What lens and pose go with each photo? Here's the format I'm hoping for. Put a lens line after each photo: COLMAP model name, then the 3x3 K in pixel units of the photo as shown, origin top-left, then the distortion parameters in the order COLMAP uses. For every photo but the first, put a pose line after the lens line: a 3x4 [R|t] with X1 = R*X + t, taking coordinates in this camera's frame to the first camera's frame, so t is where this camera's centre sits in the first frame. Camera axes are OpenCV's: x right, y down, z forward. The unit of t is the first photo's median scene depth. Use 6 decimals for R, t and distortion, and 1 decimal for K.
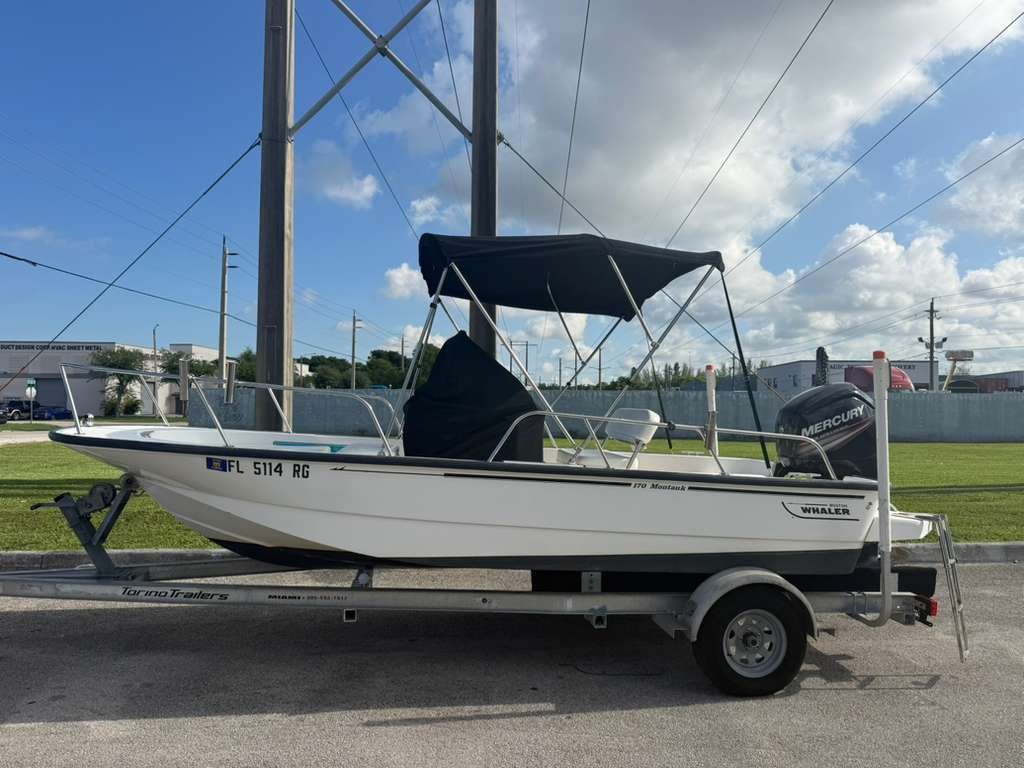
lens RADIAL K [[725.3, 0, 489.5], [0, 725.3, 382.3], [0, 0, 1]] dist [0.035627, -0.048367]
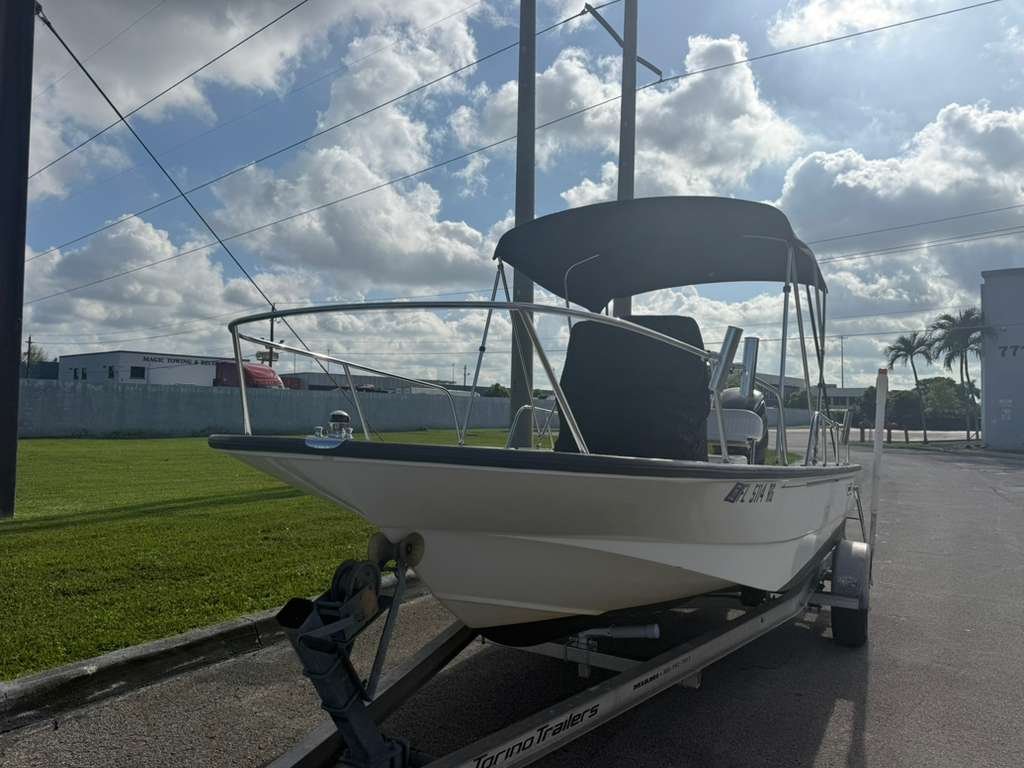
lens RADIAL K [[725.3, 0, 507.6], [0, 725.3, 383.1], [0, 0, 1]] dist [0.035627, -0.048367]
pose [[0.577962, 0.038315, 0.815164, -0.910949], [-0.046805, 0.998809, -0.013762, 0.029738], [-0.814721, -0.030200, 0.579067, 0.705757]]
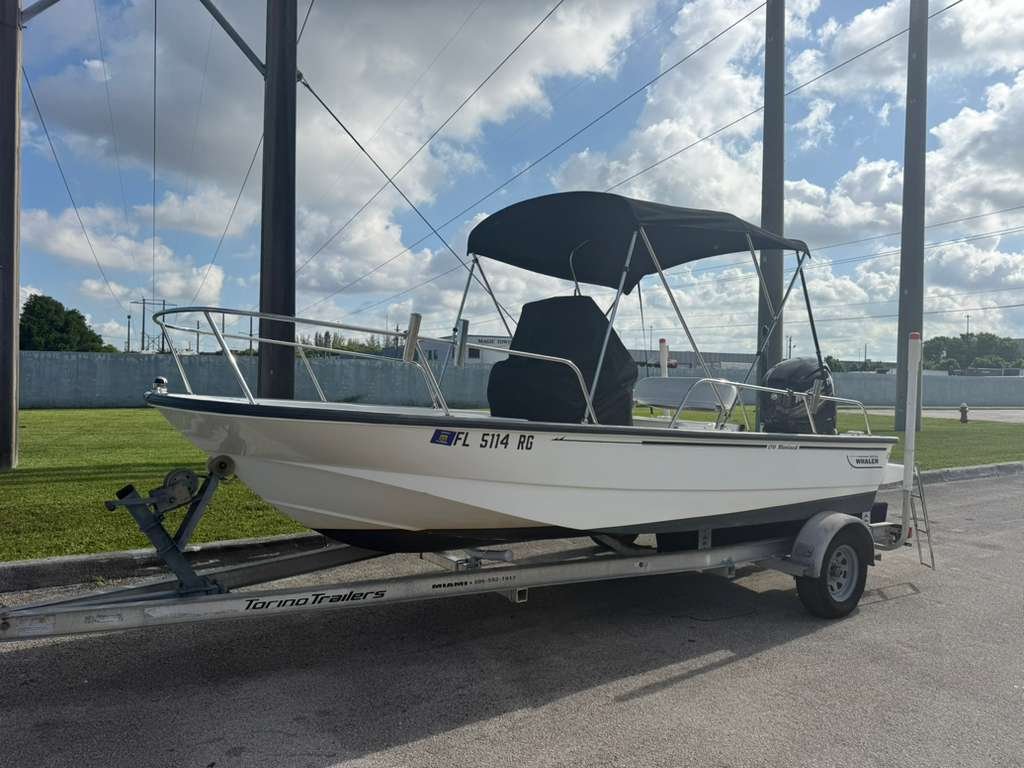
lens RADIAL K [[725.3, 0, 495.6], [0, 725.3, 385.6], [0, 0, 1]] dist [0.035627, -0.048367]
pose [[0.882753, 0.004764, 0.469812, -0.636245], [-0.027045, 0.998806, 0.040688, 0.014433], [-0.469057, -0.048623, 0.881828, 0.202511]]
